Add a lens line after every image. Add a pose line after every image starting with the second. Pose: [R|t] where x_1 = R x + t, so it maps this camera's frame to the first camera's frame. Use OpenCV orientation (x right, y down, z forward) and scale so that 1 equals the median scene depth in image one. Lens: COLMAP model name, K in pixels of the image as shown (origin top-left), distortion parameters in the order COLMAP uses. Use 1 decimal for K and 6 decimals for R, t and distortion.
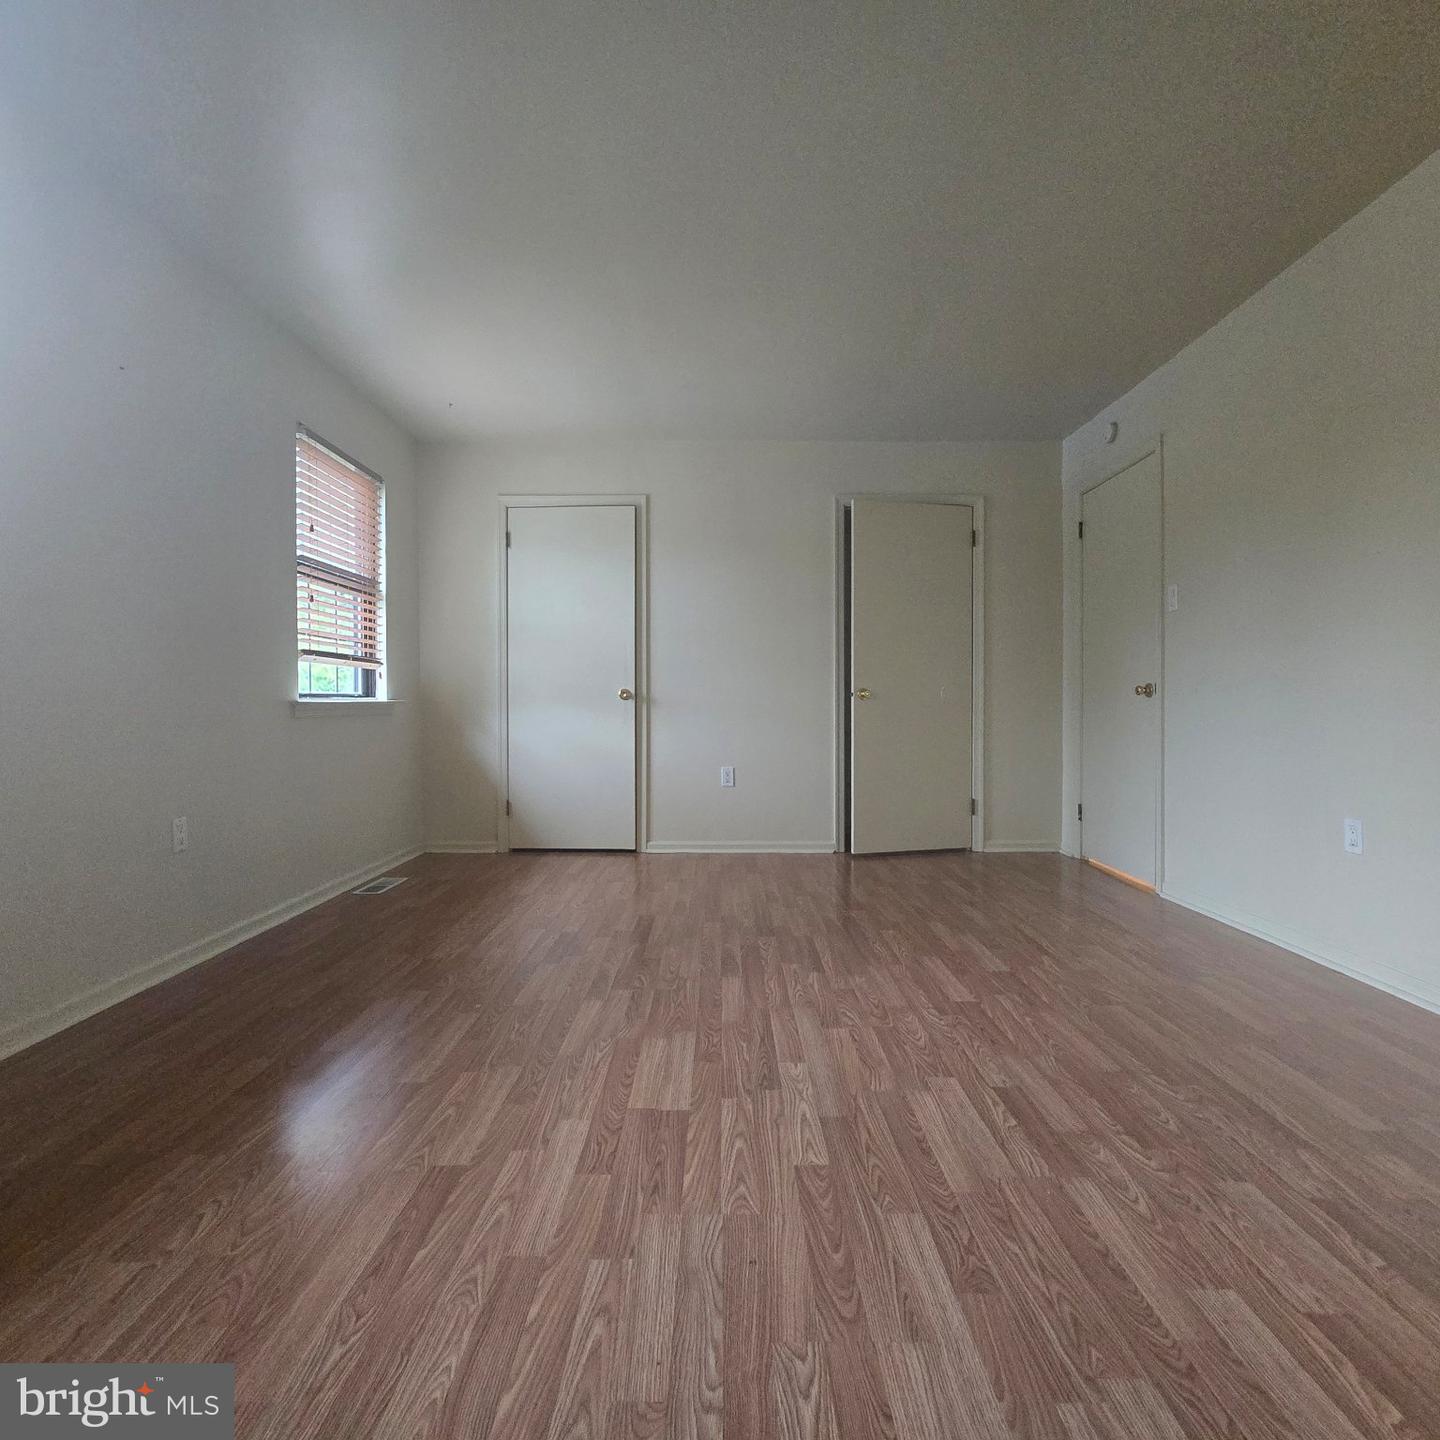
lens RADIAL K [[789.8, 0, 720.0], [0, 789.8, 720.0], [0, 0, 1]] dist [0.002454, 0.000319]
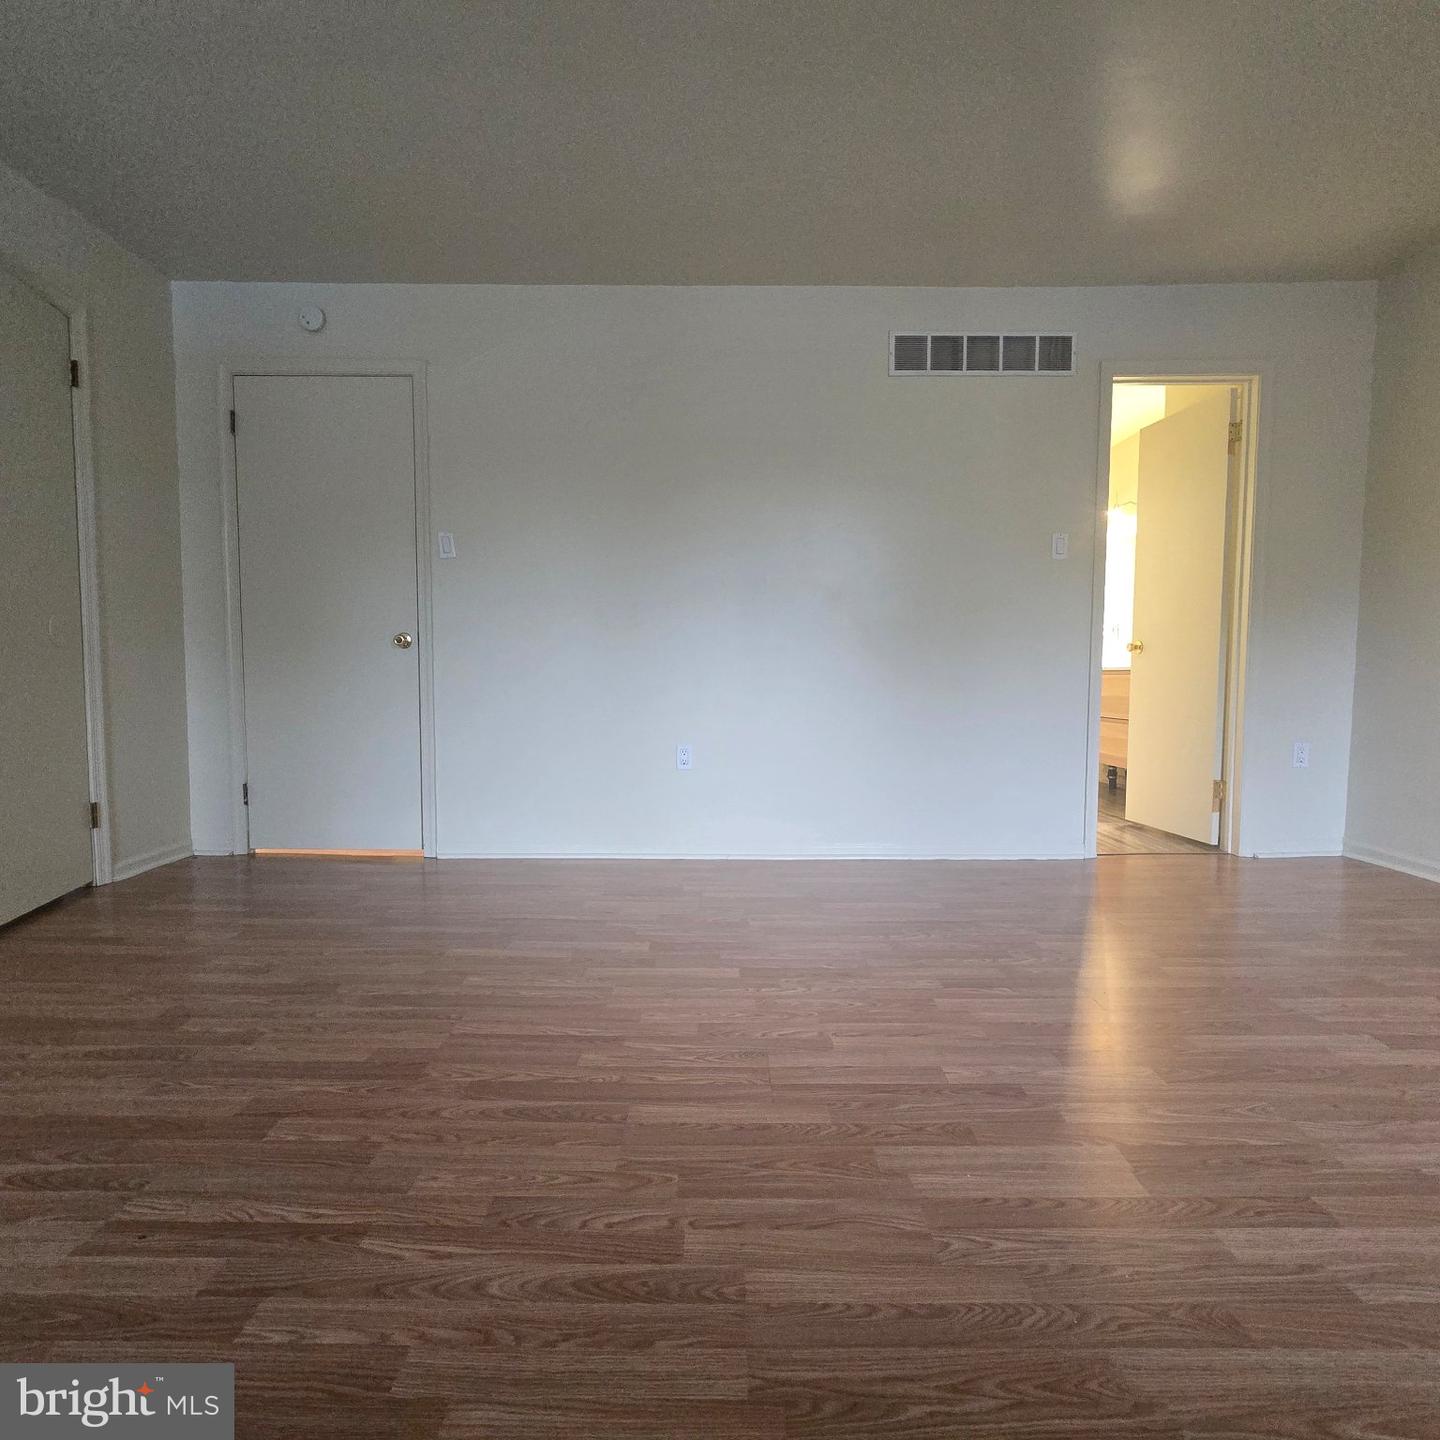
lens RADIAL K [[789.8, 0, 720.0], [0, 789.8, 720.0], [0, 0, 1]] dist [0.002454, 0.000319]
pose [[-0.000697, -0.059901, 0.998204, -0.631820], [0.008930, 0.998164, 0.059905, 0.004772], [-0.999960, 0.008955, -0.000161, 1.077728]]
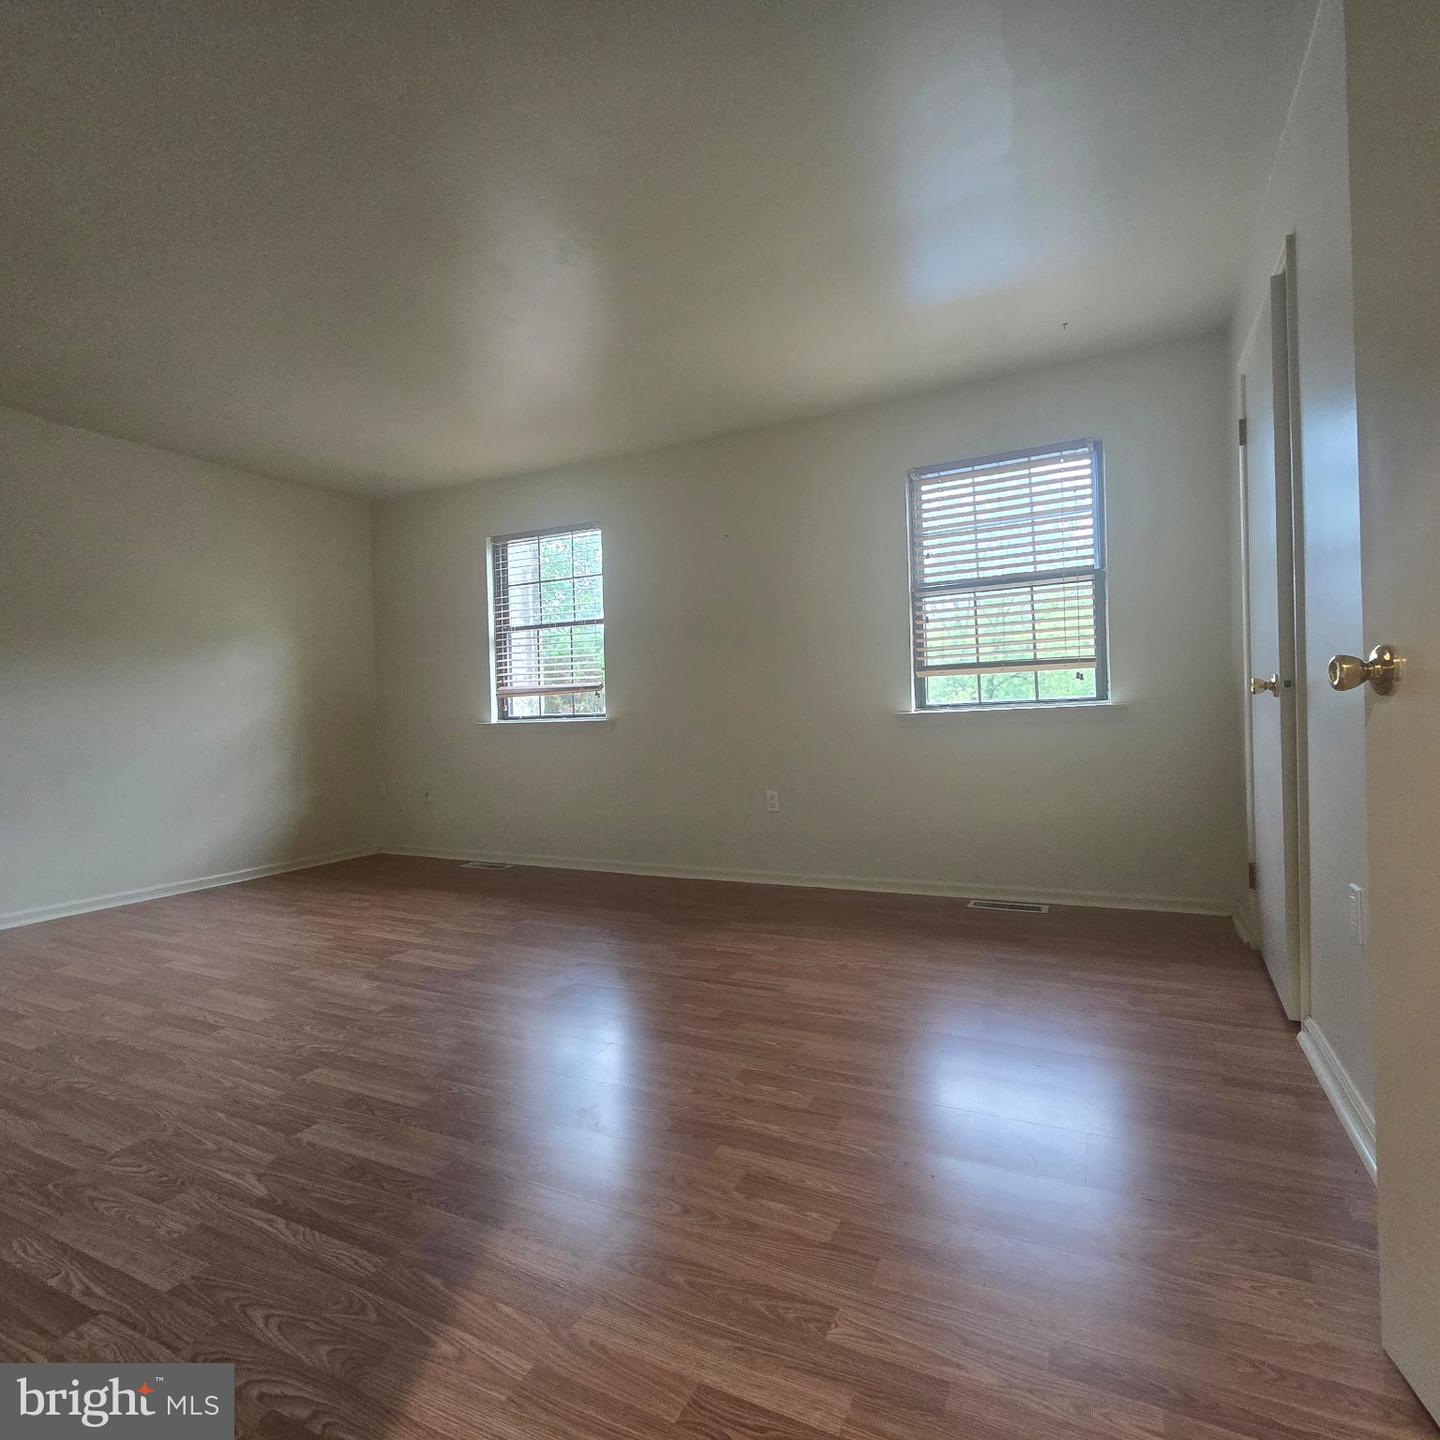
lens RADIAL K [[789.8, 0, 720.0], [0, 789.8, 720.0], [0, 0, 1]] dist [0.002454, 0.000319]
pose [[-0.444910, 0.022179, -0.895301, 0.954257], [0.018374, 0.999709, 0.015635, -0.054988], [0.895387, -0.009494, -0.445188, 1.931886]]
